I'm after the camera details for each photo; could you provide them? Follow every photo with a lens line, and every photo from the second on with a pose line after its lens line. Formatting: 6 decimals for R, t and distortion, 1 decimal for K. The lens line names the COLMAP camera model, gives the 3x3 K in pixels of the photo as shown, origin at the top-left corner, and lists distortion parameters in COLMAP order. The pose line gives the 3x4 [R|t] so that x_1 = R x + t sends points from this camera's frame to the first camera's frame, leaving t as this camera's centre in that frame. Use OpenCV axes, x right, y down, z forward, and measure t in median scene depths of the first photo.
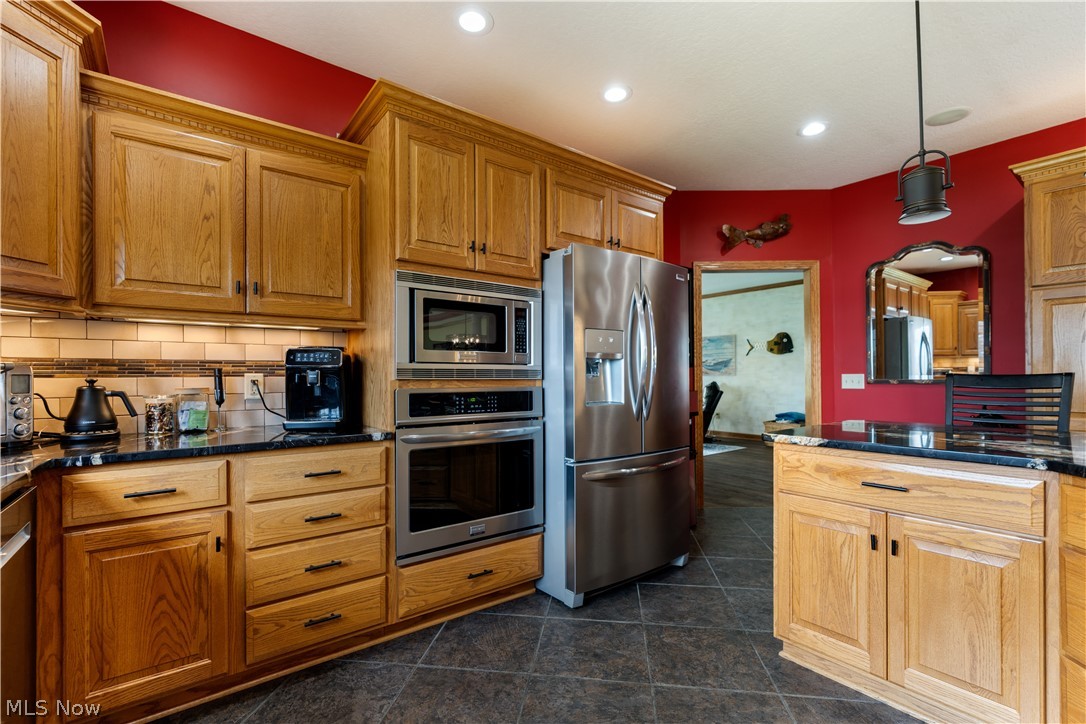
lens RADIAL K [[491.0, 0, 545.0], [0, 491.0, 373.3], [0, 0, 1]] dist [-0.007553, 0.002206]
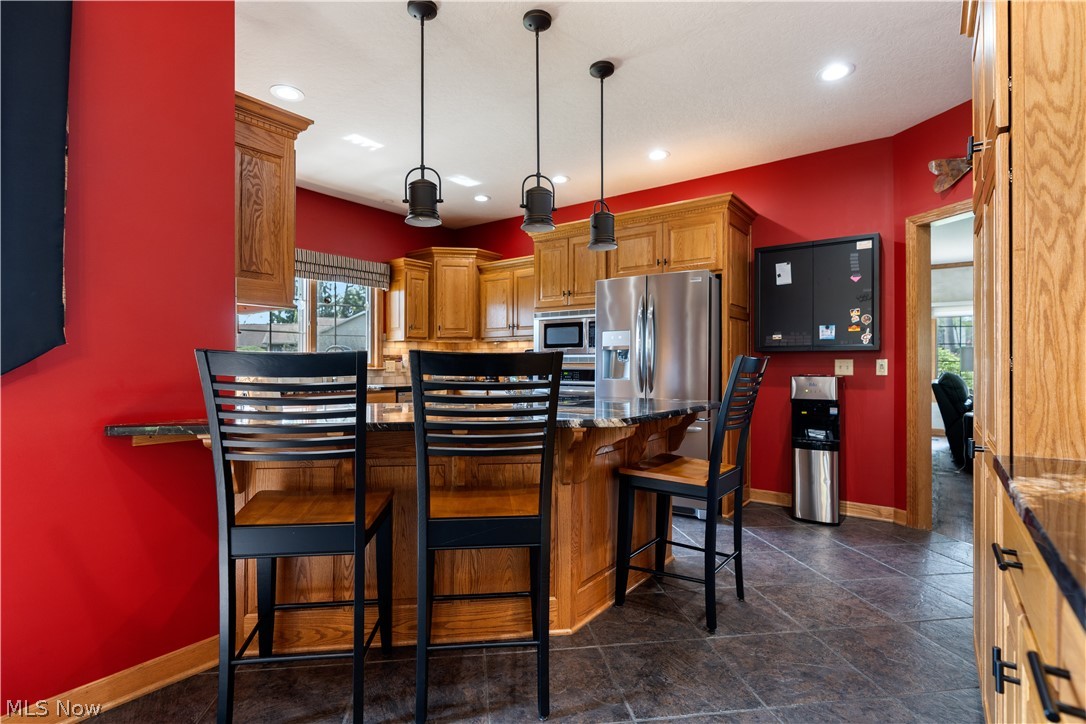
lens RADIAL K [[538.1, 0, 538.2], [0, 538.1, 363.5], [0, 0, 1]] dist [0.000319, 0.000081]
pose [[0.276403, -0.001525, -0.961041, 1.808496], [0.005934, 0.999982, 0.000120, 0.013739], [0.961023, -0.005736, 0.276407, 0.309502]]
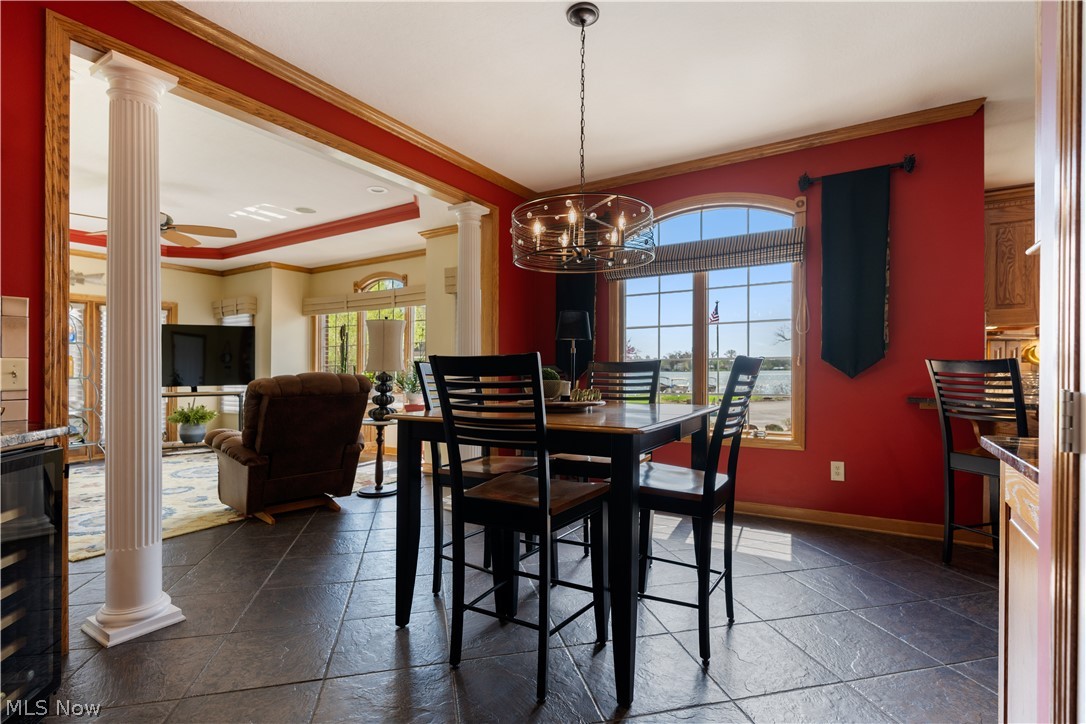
lens RADIAL K [[517.5, 0, 543.9], [0, 517.5, 368.3], [0, 0, 1]] dist [-0.006177, -0.000688]
pose [[-0.927758, 0.006326, -0.373128, 2.430325], [0.009412, 0.999935, -0.006450, 0.015660], [0.373063, -0.009496, -0.927757, 0.919402]]
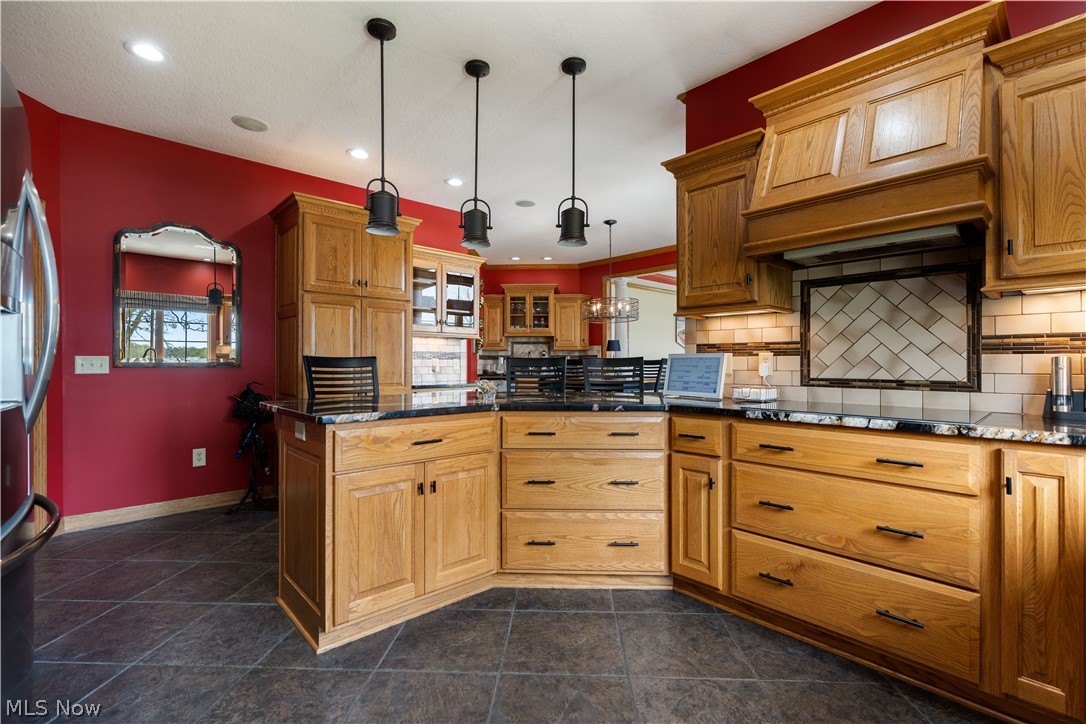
lens RADIAL K [[491.0, 0, 538.8], [0, 491.0, 359.9], [0, 0, 1]] dist [-0.007553, 0.002206]
pose [[-0.085994, 0.008543, 0.996259, -0.409842], [-0.005692, 0.999943, -0.009066, 0.019069], [-0.996279, -0.006450, -0.085940, 0.557217]]
